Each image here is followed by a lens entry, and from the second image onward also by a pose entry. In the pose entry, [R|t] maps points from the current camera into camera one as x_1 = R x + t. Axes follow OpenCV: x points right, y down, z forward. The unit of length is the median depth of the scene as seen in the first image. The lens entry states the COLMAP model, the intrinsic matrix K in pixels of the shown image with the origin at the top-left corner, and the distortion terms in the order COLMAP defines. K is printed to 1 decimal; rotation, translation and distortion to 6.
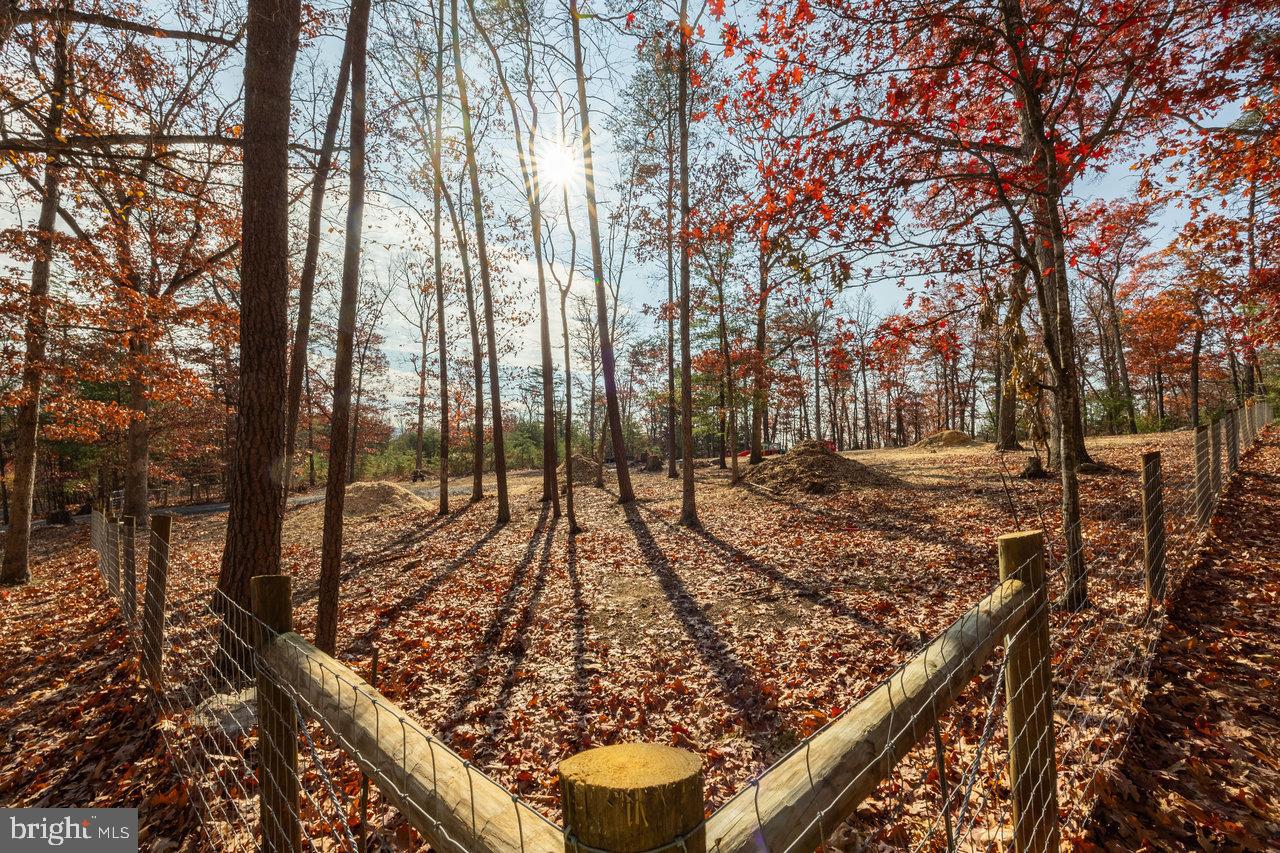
lens RADIAL K [[538.6, 0, 641.1], [0, 538.6, 426.5], [0, 0, 1]] dist [-0.000813, -0.000113]
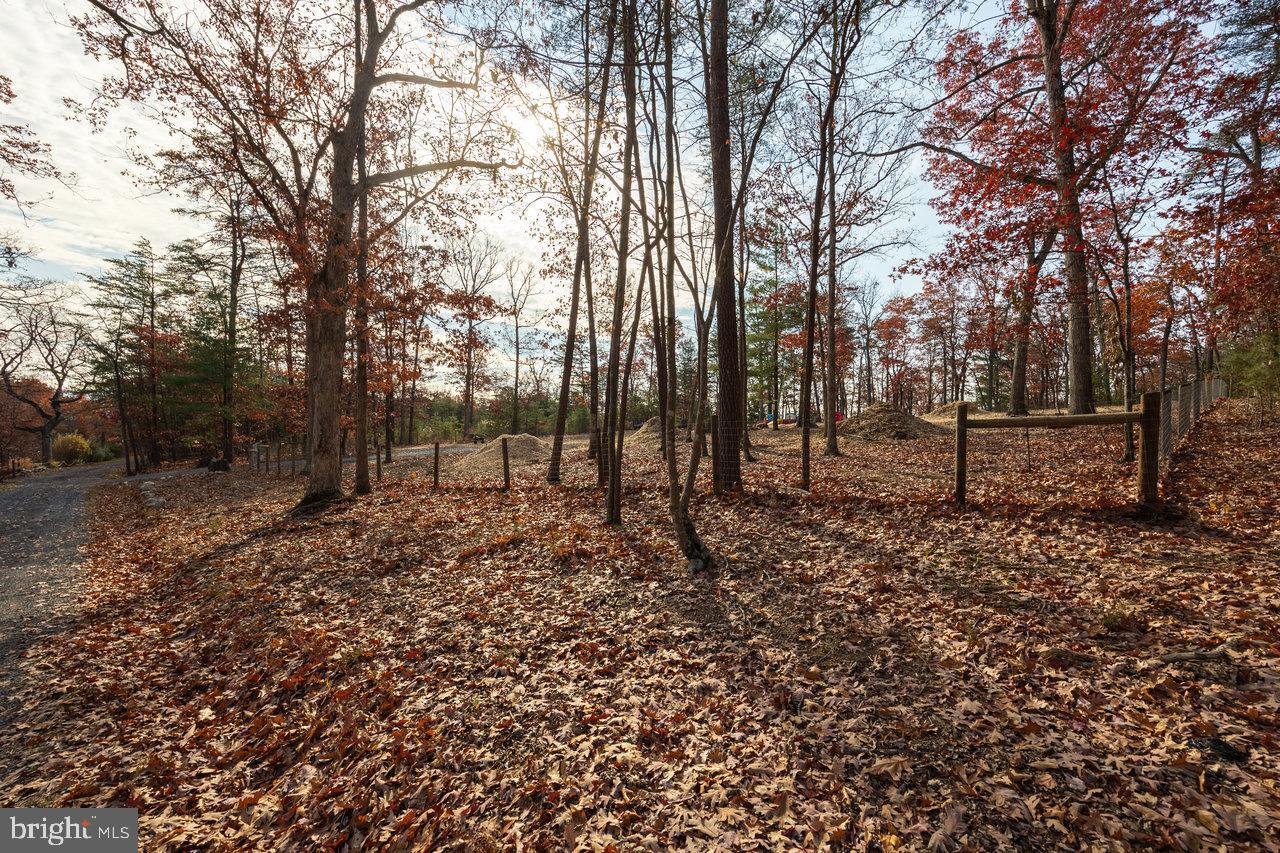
lens RADIAL K [[538.6, 0, 640.8], [0, 538.6, 426.7], [0, 0, 1]] dist [-0.000813, -0.000113]
pose [[0.999226, 0.010242, 0.037984, -0.096354], [-0.012105, 0.998718, 0.049144, 0.008118], [-0.037432, -0.049566, 0.998069, -0.084412]]
